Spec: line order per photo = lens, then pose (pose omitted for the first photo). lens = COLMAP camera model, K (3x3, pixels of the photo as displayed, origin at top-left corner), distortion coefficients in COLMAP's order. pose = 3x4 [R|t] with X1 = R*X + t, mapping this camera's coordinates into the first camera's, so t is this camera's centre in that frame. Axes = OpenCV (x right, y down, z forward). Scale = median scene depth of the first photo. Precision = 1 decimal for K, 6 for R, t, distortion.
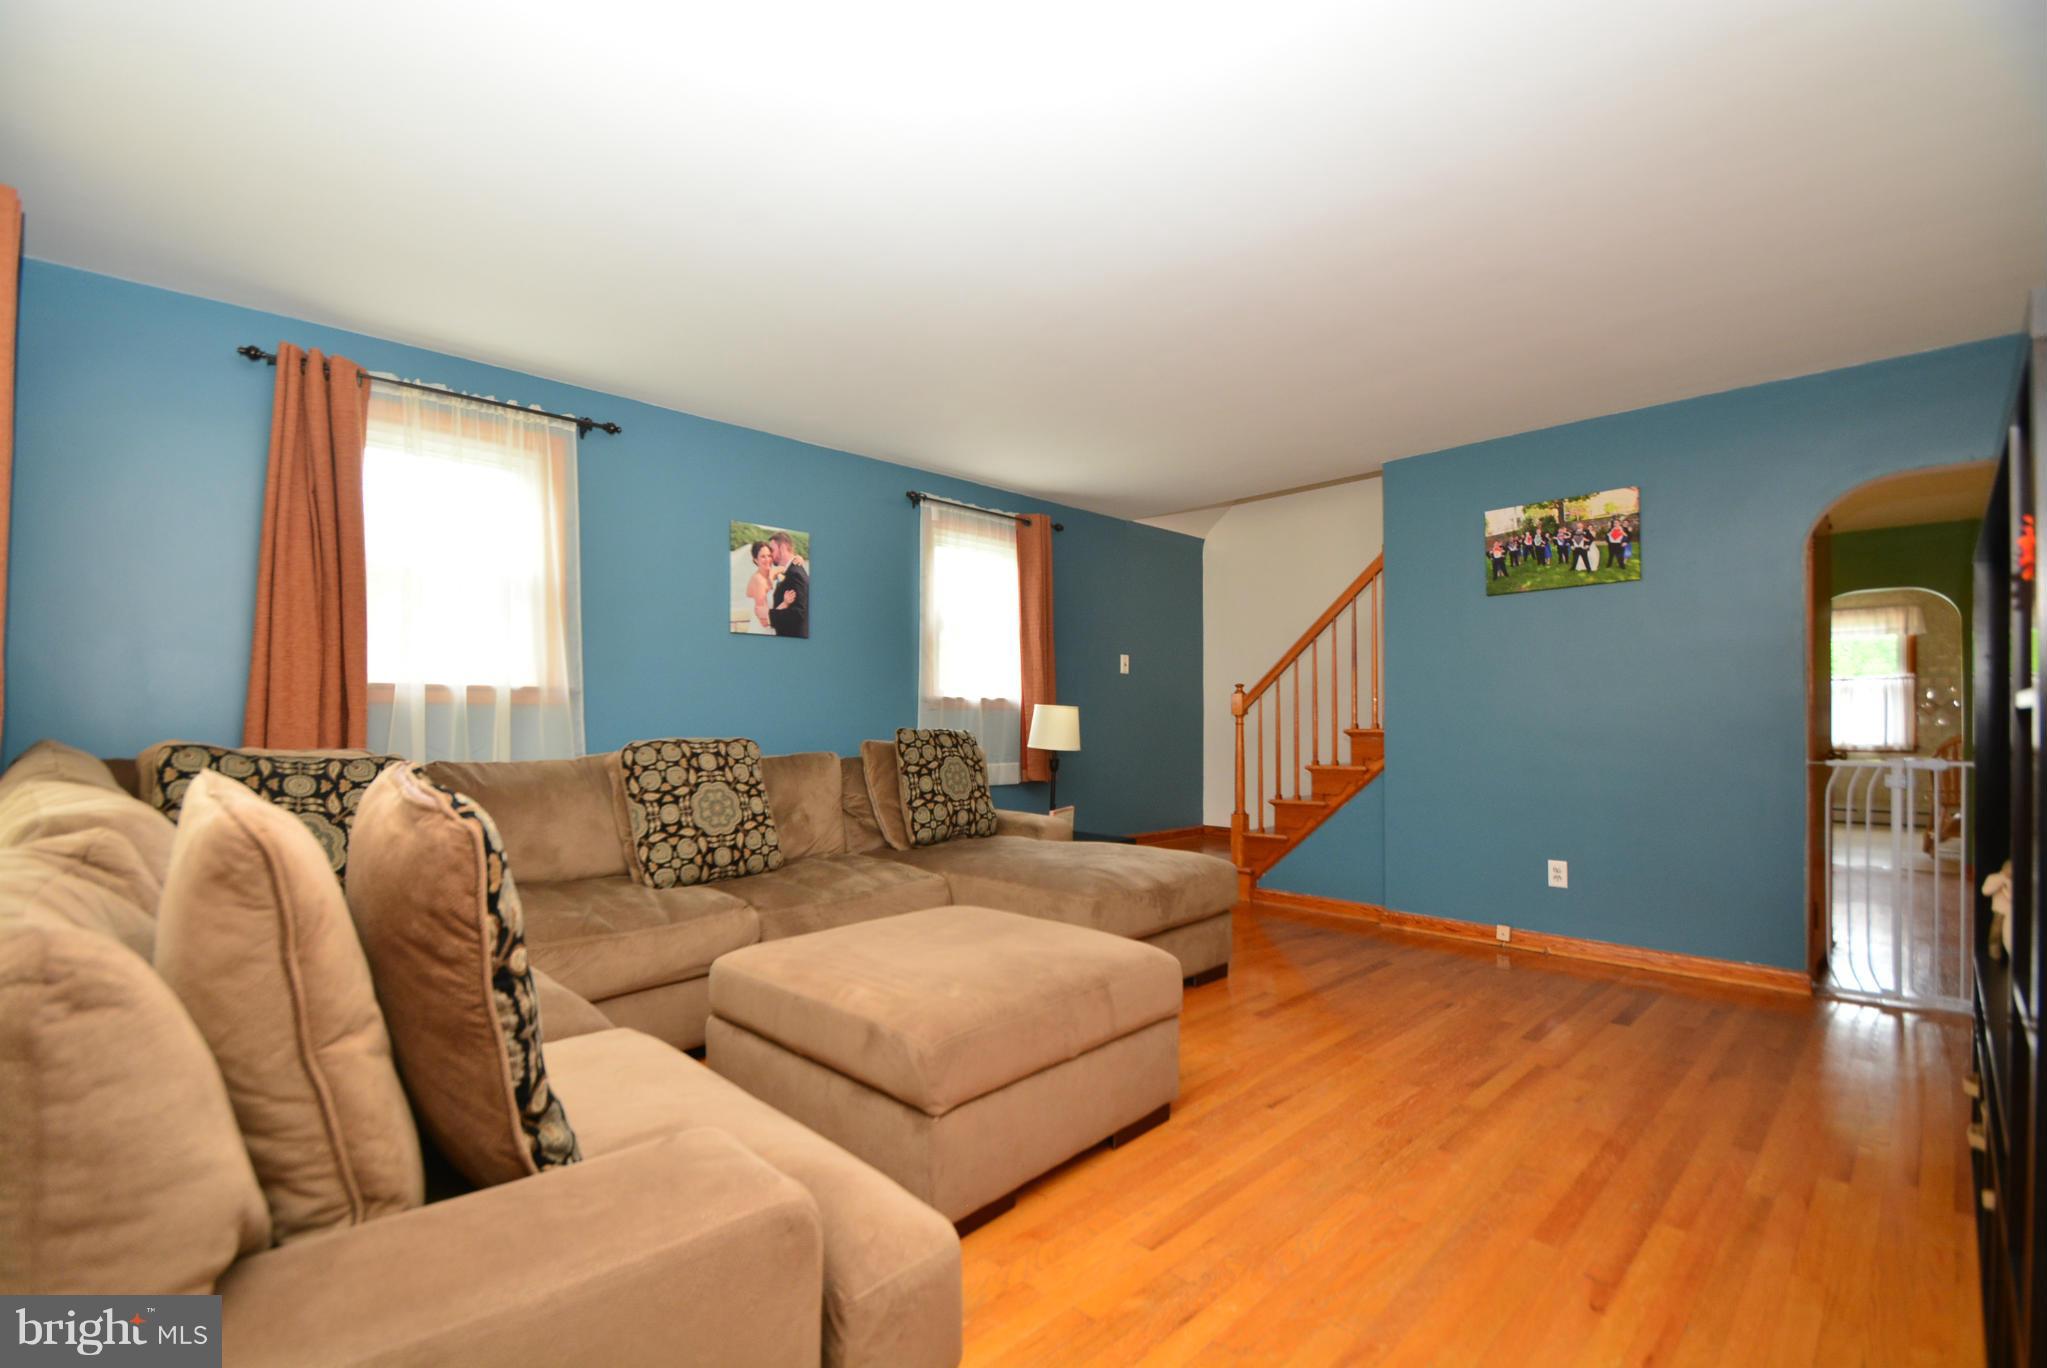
lens RADIAL K [[900.6, 0, 994.0], [0, 900.6, 715.7], [0, 0, 1]] dist [0.012958, -0.014196]
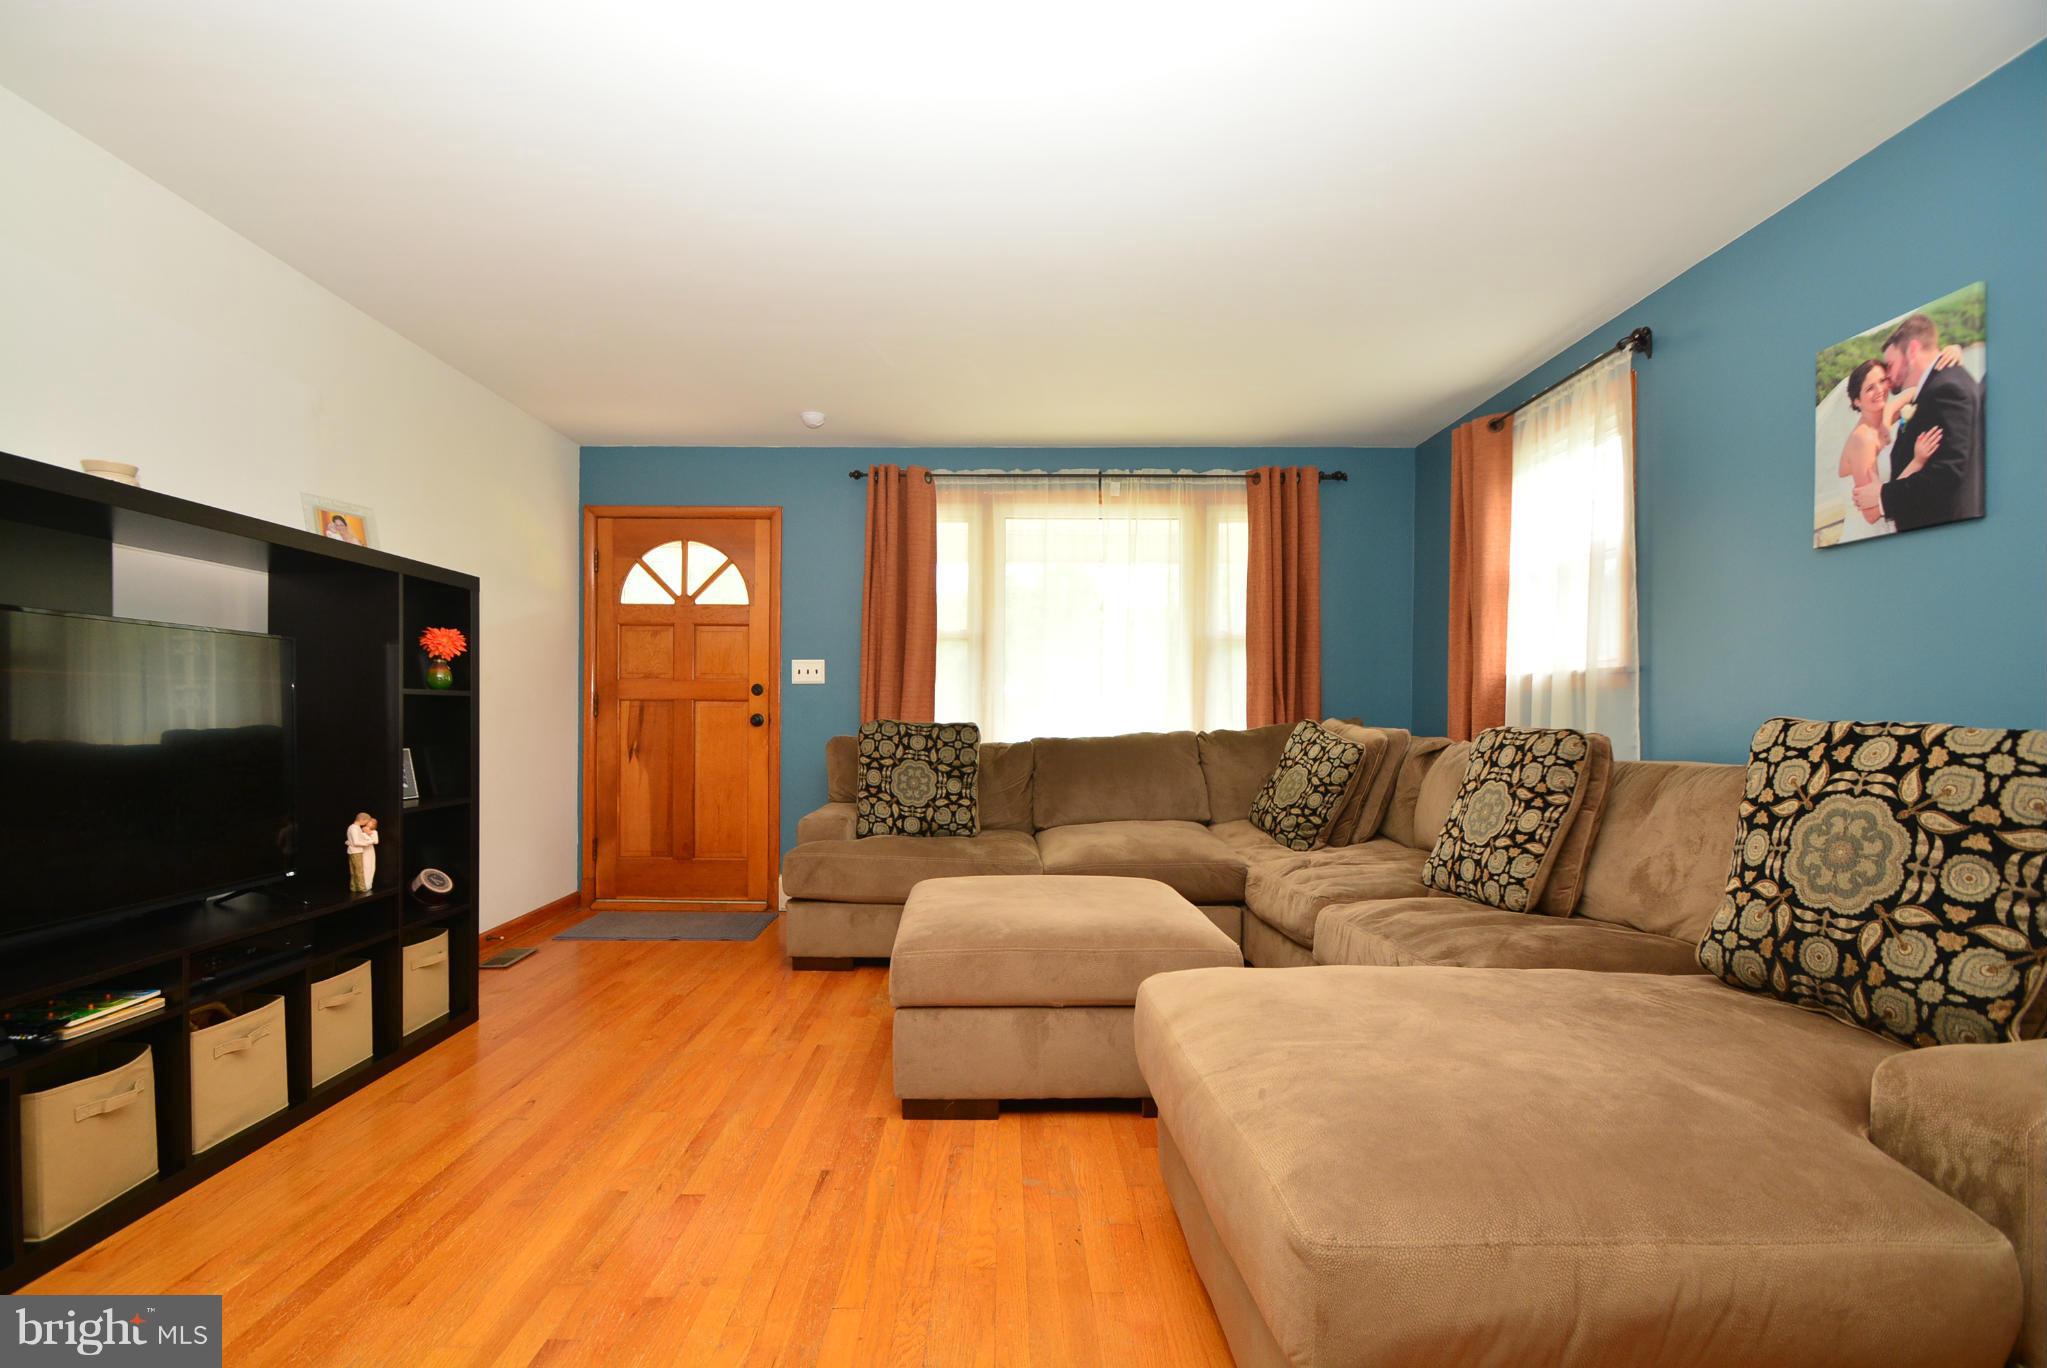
lens RADIAL K [[900.6, 0, 994.0], [0, 900.6, 715.7], [0, 0, 1]] dist [0.012958, -0.014196]
pose [[-0.694994, 0.000336, -0.719016, 0.466238], [0.000345, 1.000000, 0.000134, 0.011938], [0.719016, -0.000155, -0.694994, 0.994146]]
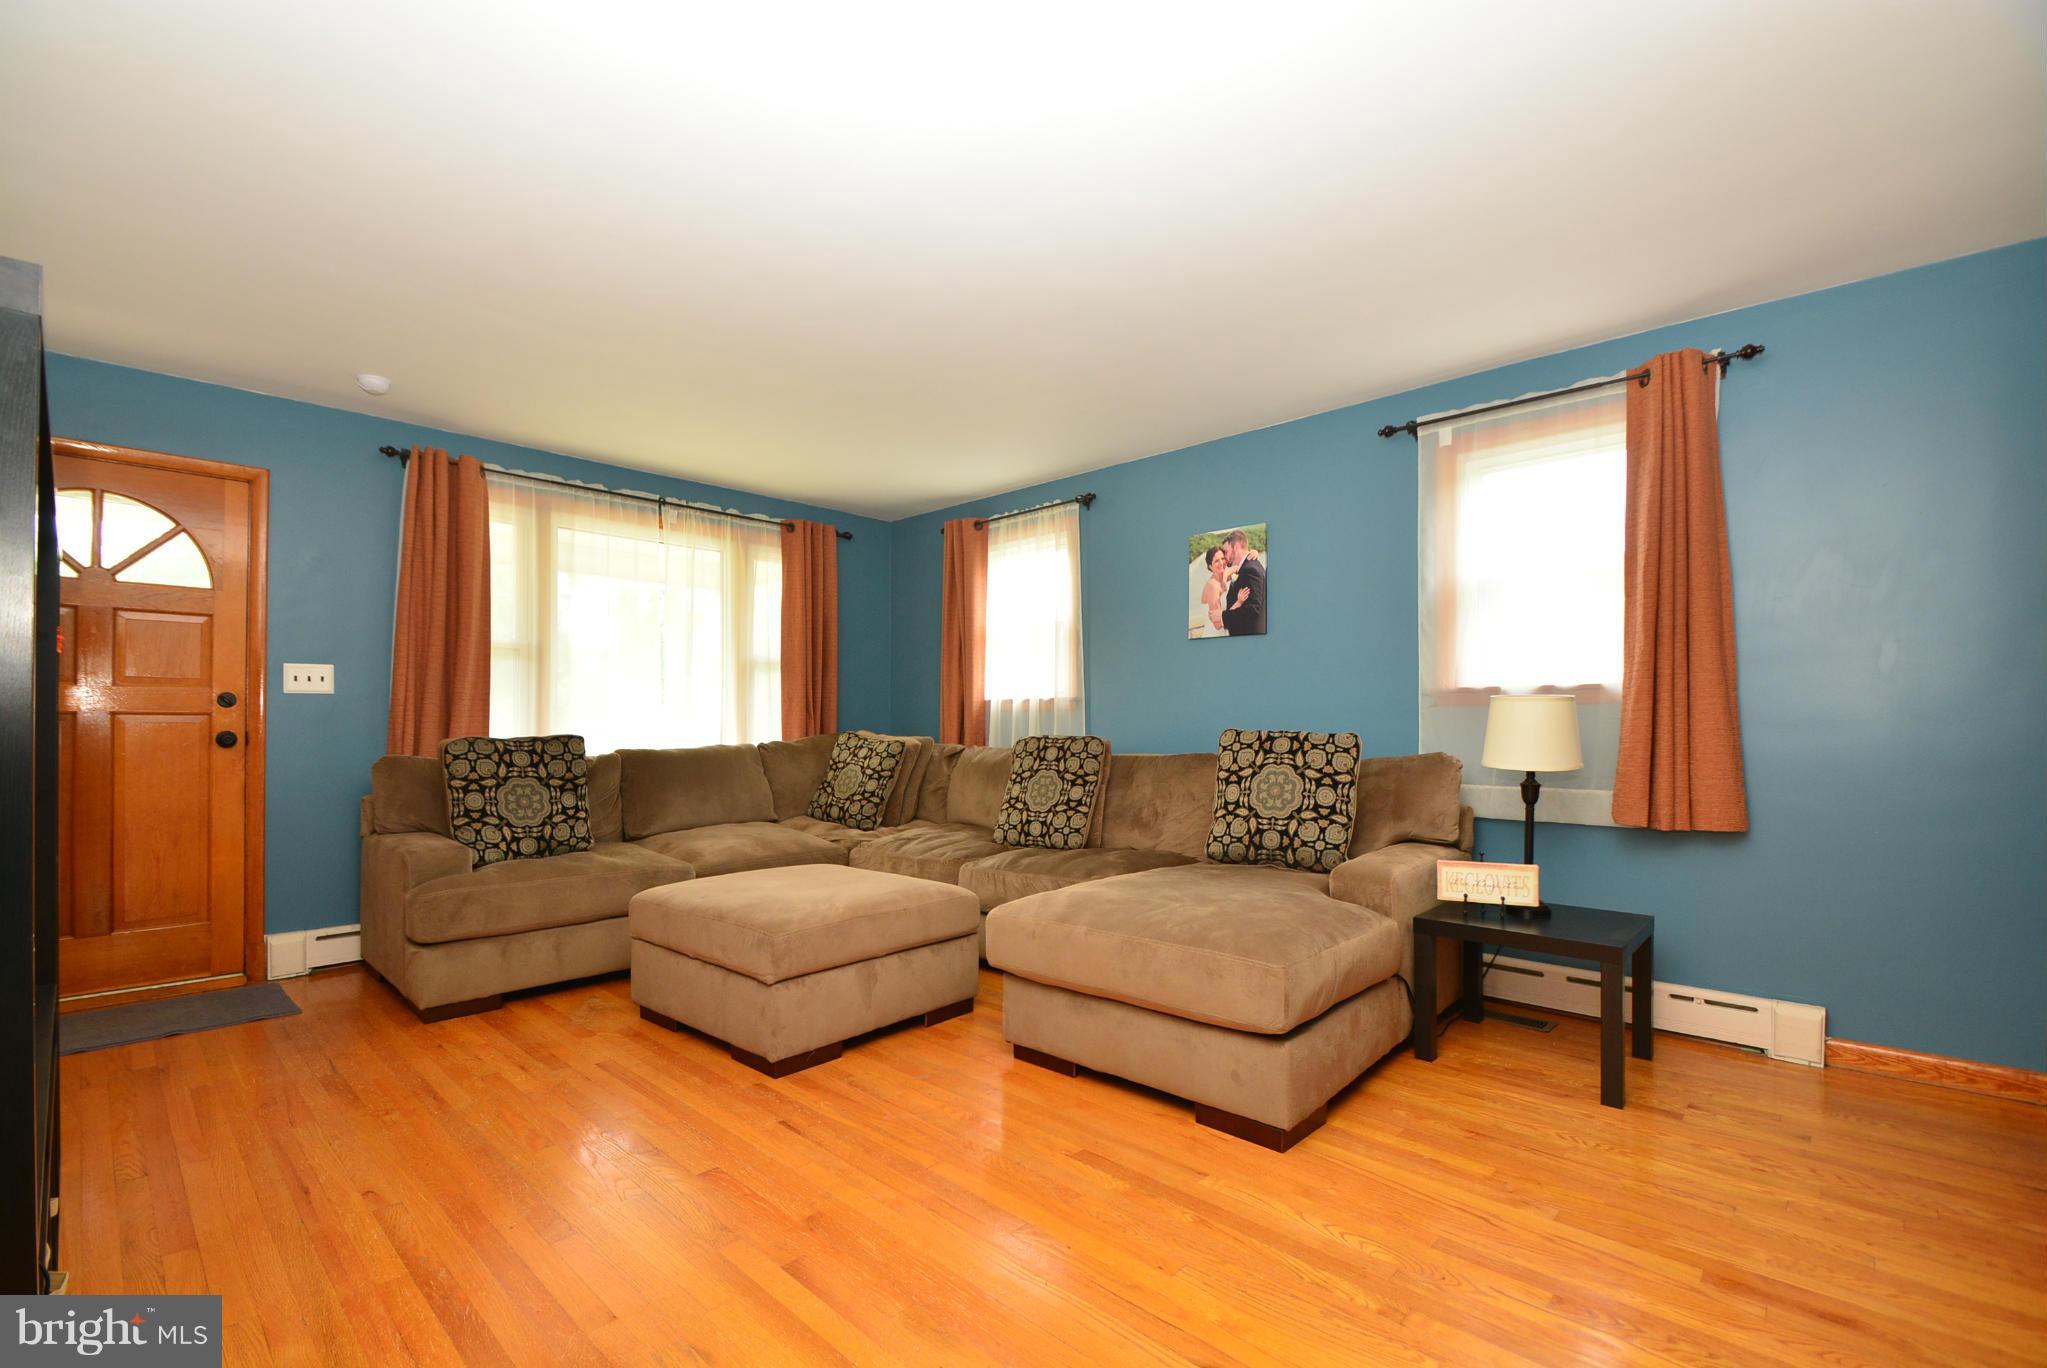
lens RADIAL K [[900.6, 0, 994.0], [0, 900.6, 715.7], [0, 0, 1]] dist [0.012958, -0.014196]
pose [[0.035810, -0.008327, -0.999324, 0.756501], [0.006234, 0.999948, -0.008109, 0.006068], [0.999339, -0.005940, 0.035860, 0.707174]]
